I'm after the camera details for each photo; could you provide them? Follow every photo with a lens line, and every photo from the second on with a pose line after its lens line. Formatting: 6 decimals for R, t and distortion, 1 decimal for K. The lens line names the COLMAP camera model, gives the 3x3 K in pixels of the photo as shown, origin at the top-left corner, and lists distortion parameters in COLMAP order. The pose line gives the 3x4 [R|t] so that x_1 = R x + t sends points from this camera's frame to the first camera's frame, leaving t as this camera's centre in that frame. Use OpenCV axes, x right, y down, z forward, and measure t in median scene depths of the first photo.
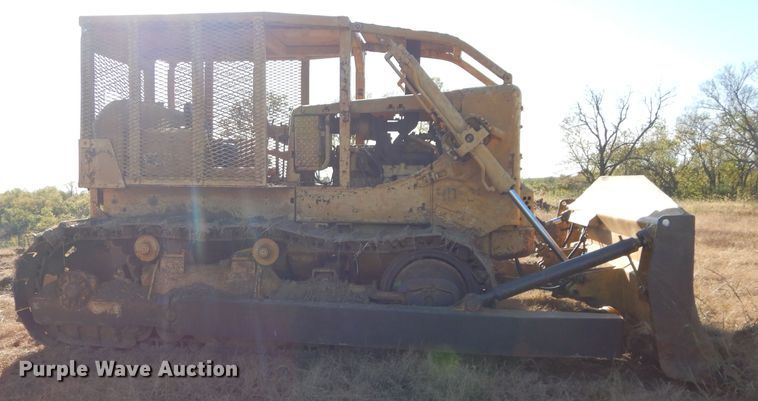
lens RADIAL K [[594.8, 0, 379.7], [0, 594.8, 202.0], [0, 0, 1]] dist [-0.003845, -0.005679]
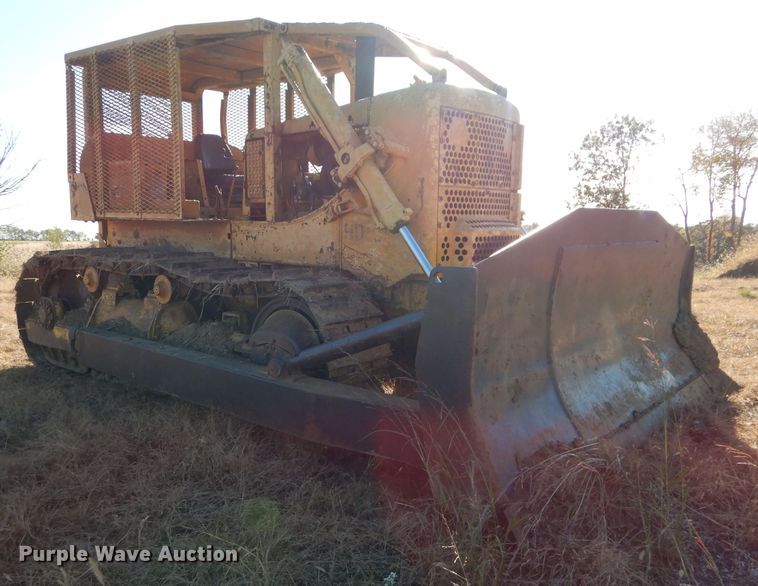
lens RADIAL K [[647.4, 0, 379.4], [0, 647.4, 293.0], [0, 0, 1]] dist [0.019960, 0.006070]
pose [[0.869567, 0.060971, -0.490037, 0.567379], [-0.021213, 0.996045, 0.086286, -0.006597], [0.493359, -0.064636, 0.867421, 0.258968]]
